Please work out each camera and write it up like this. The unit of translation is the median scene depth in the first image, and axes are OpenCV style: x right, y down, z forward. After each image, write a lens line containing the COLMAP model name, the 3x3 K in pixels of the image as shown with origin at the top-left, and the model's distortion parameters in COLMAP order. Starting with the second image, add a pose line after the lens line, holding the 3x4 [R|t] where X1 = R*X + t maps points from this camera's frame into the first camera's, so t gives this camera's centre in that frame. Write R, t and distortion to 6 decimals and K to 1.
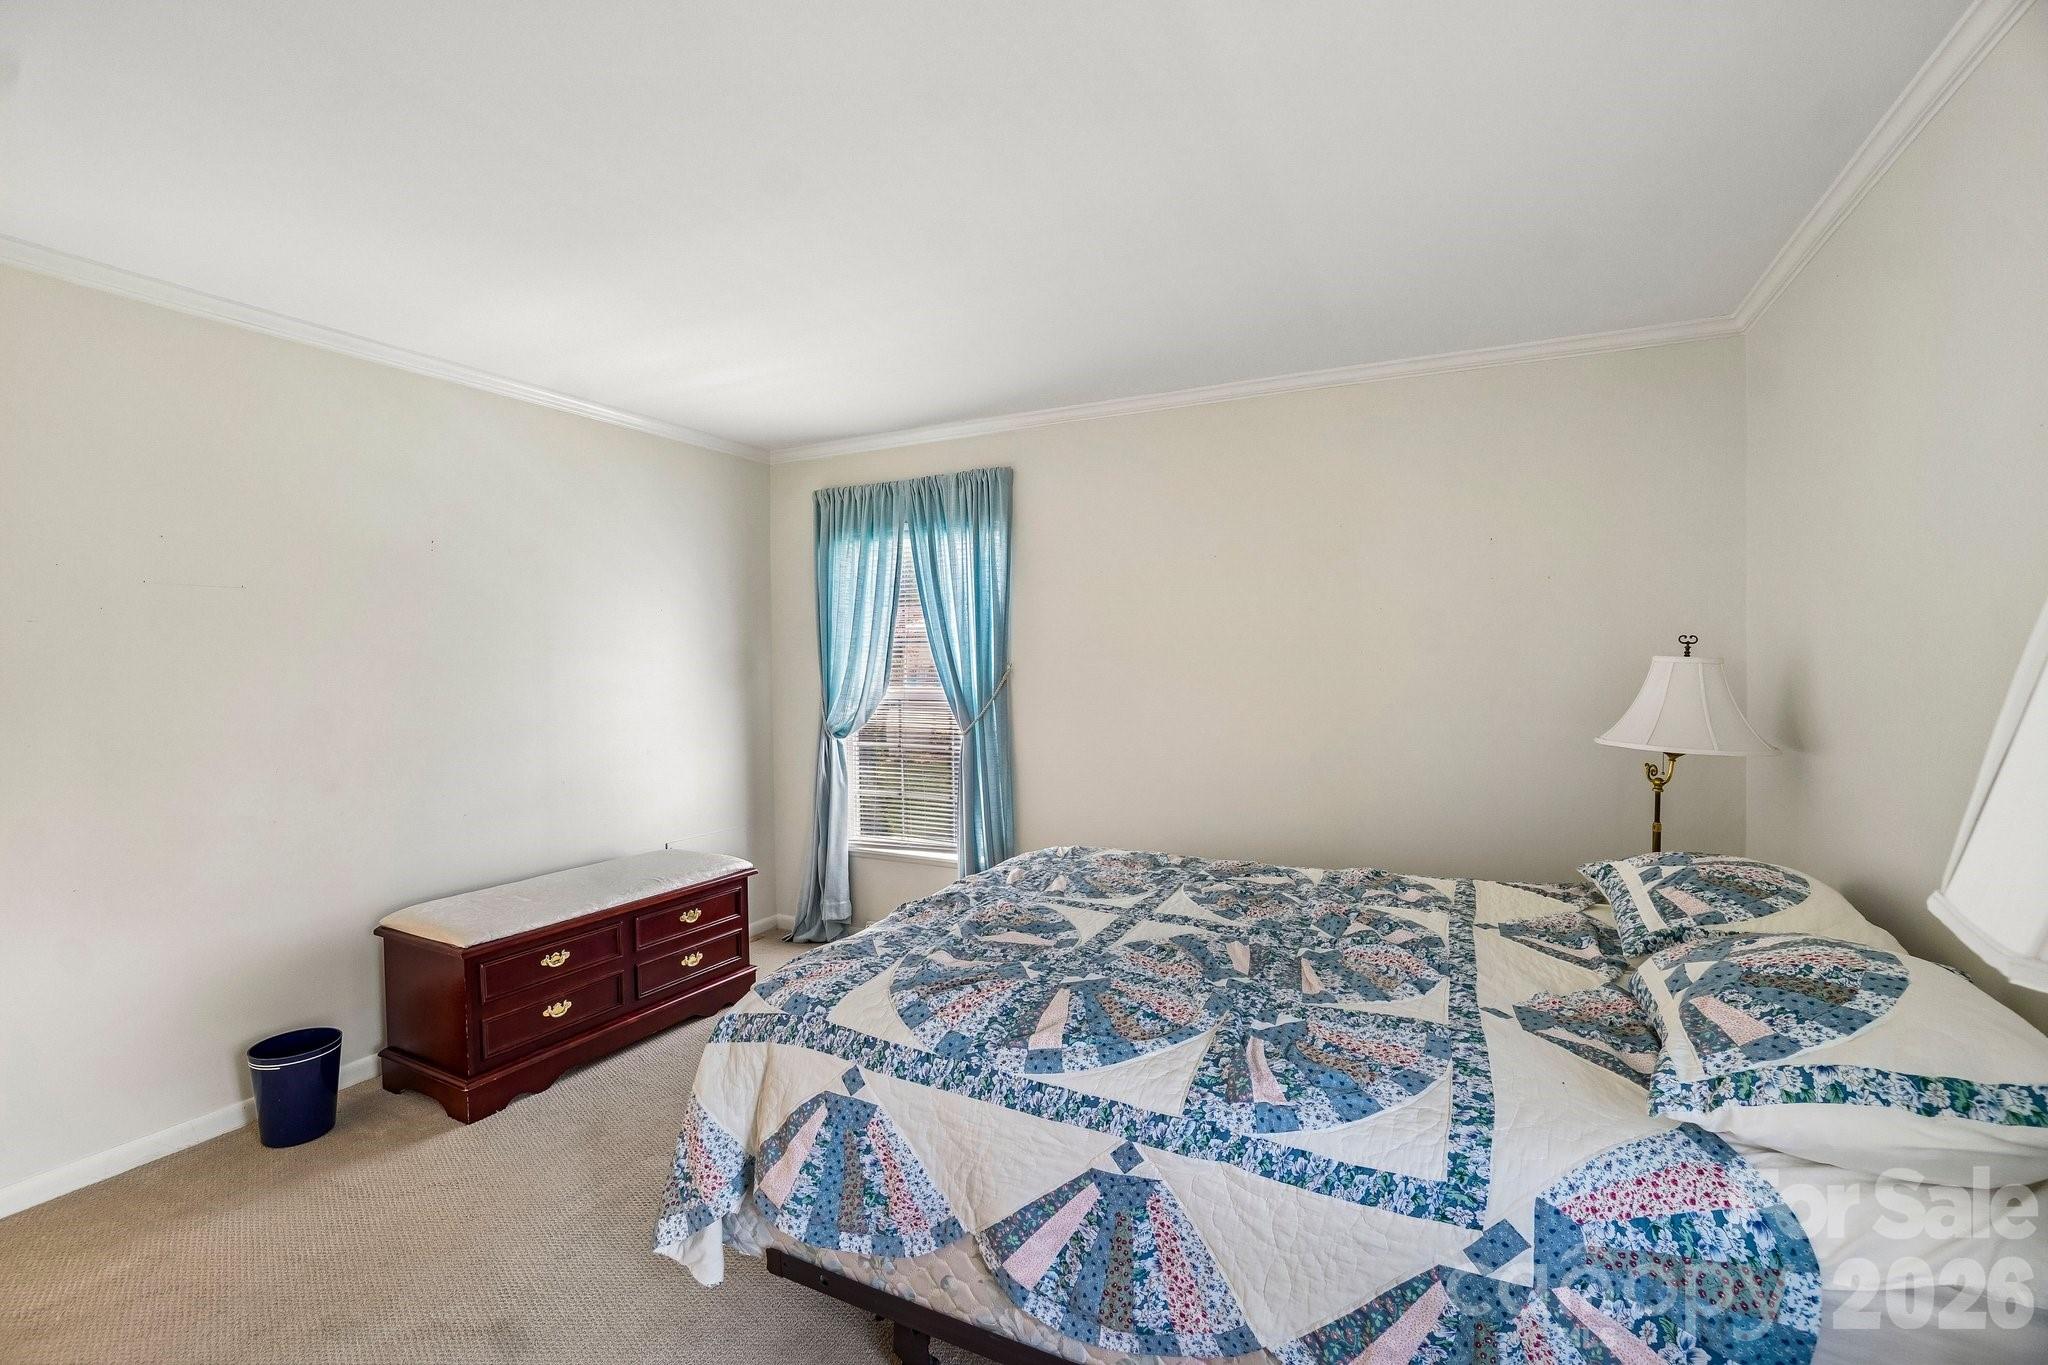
lens RADIAL K [[901.4, 0, 1017.0], [0, 901.4, 683.1], [0, 0, 1]] dist [-0.066685, 0.025878]
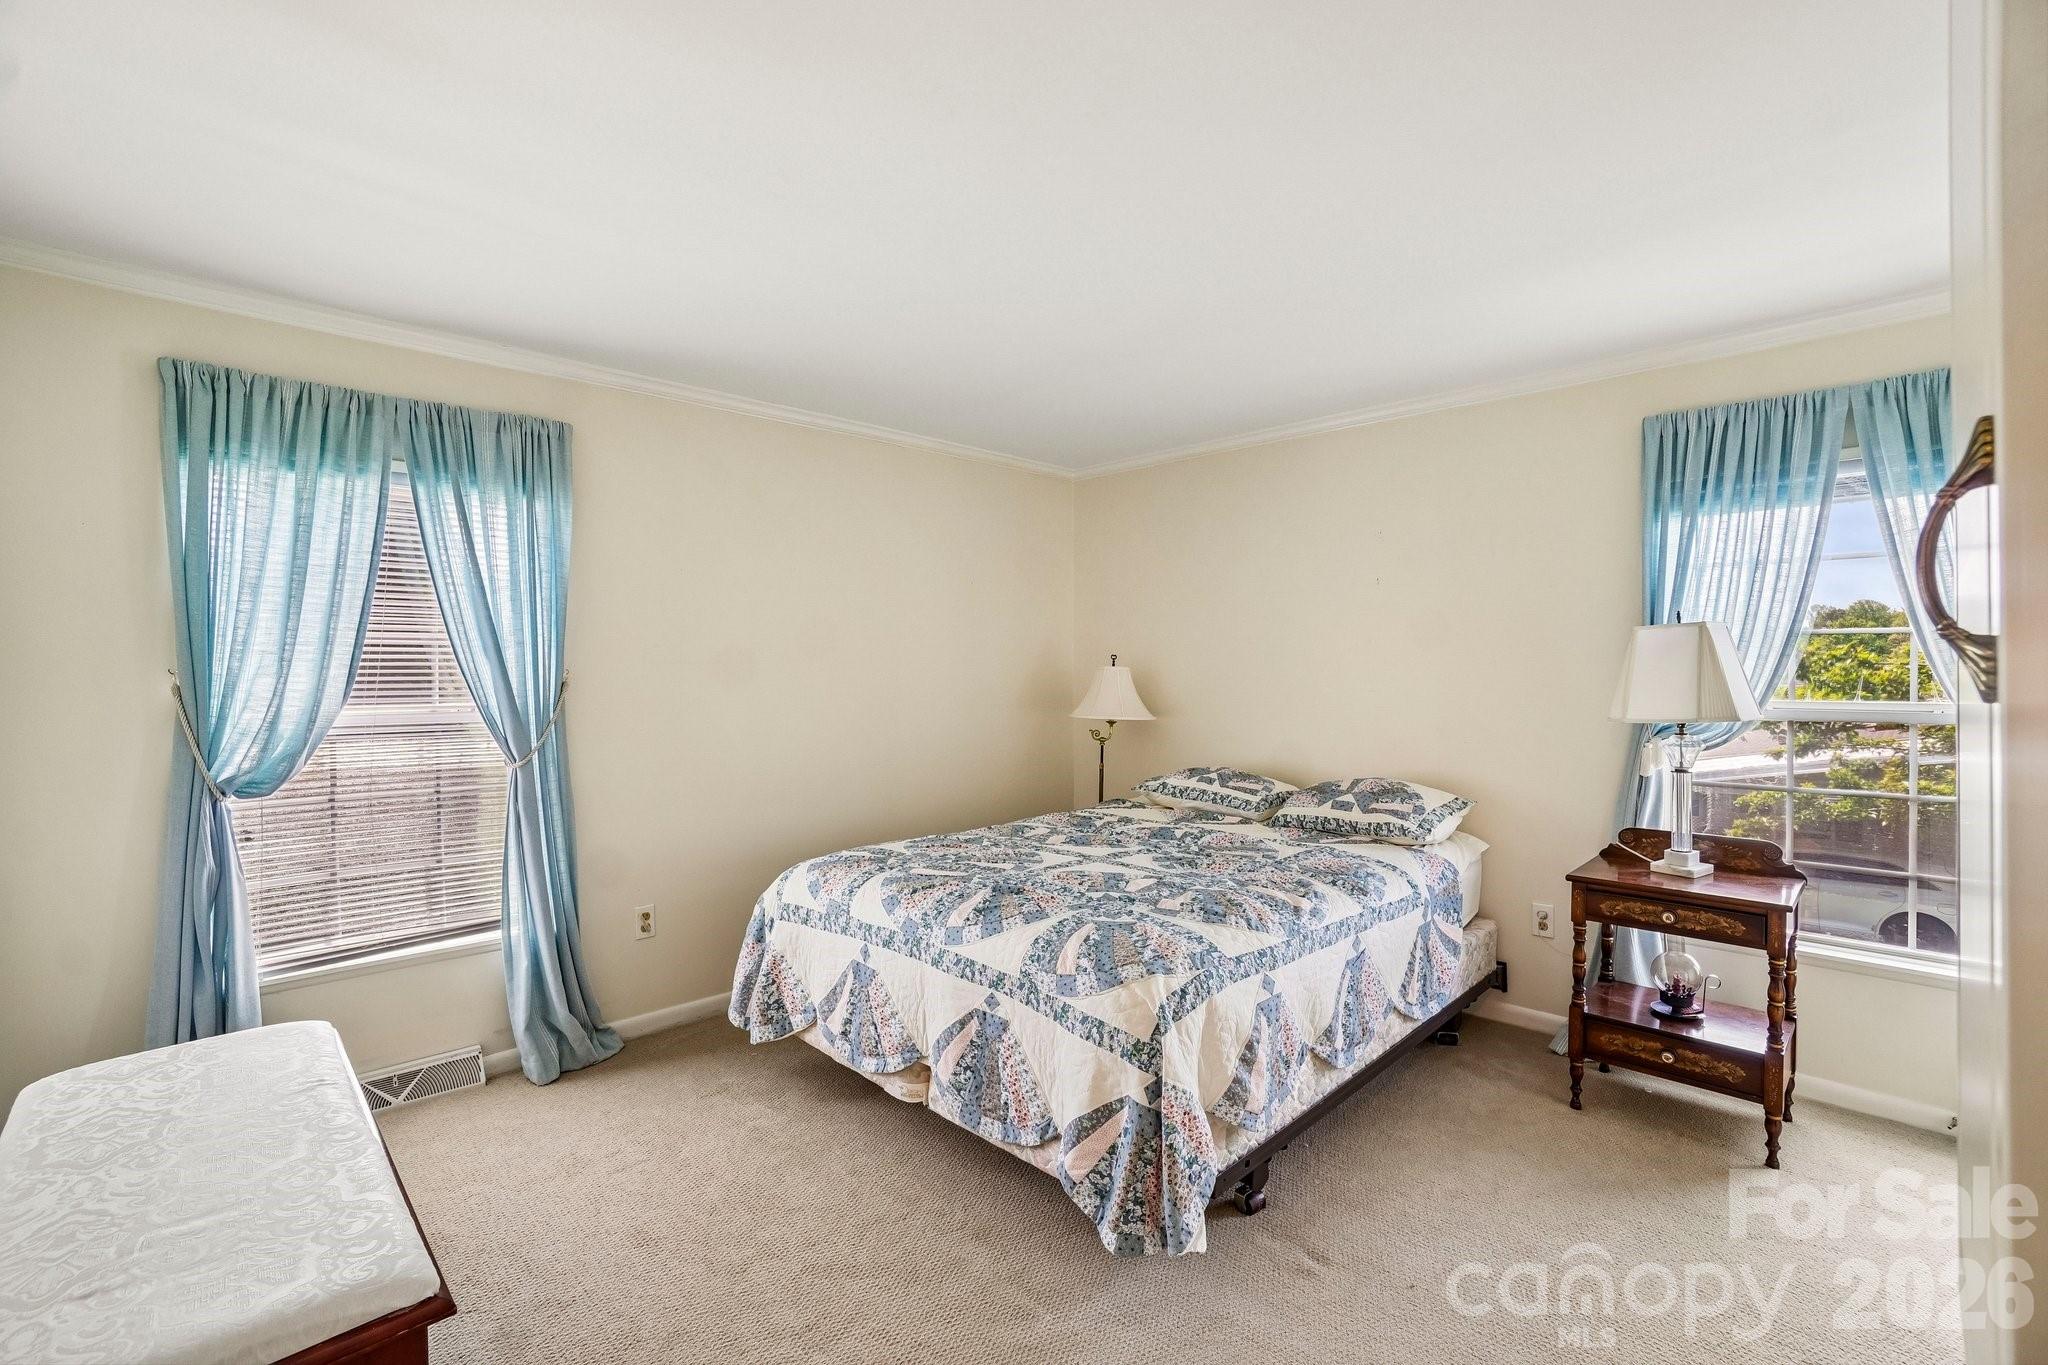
lens RADIAL K [[901.4, 0, 1017.0], [0, 901.4, 683.1], [0, 0, 1]] dist [-0.066685, 0.025878]
pose [[0.318516, -0.010978, 0.947854, -0.761035], [0.022150, 0.999746, 0.004135, -0.005987], [-0.947659, 0.019678, 0.318679, 0.453677]]
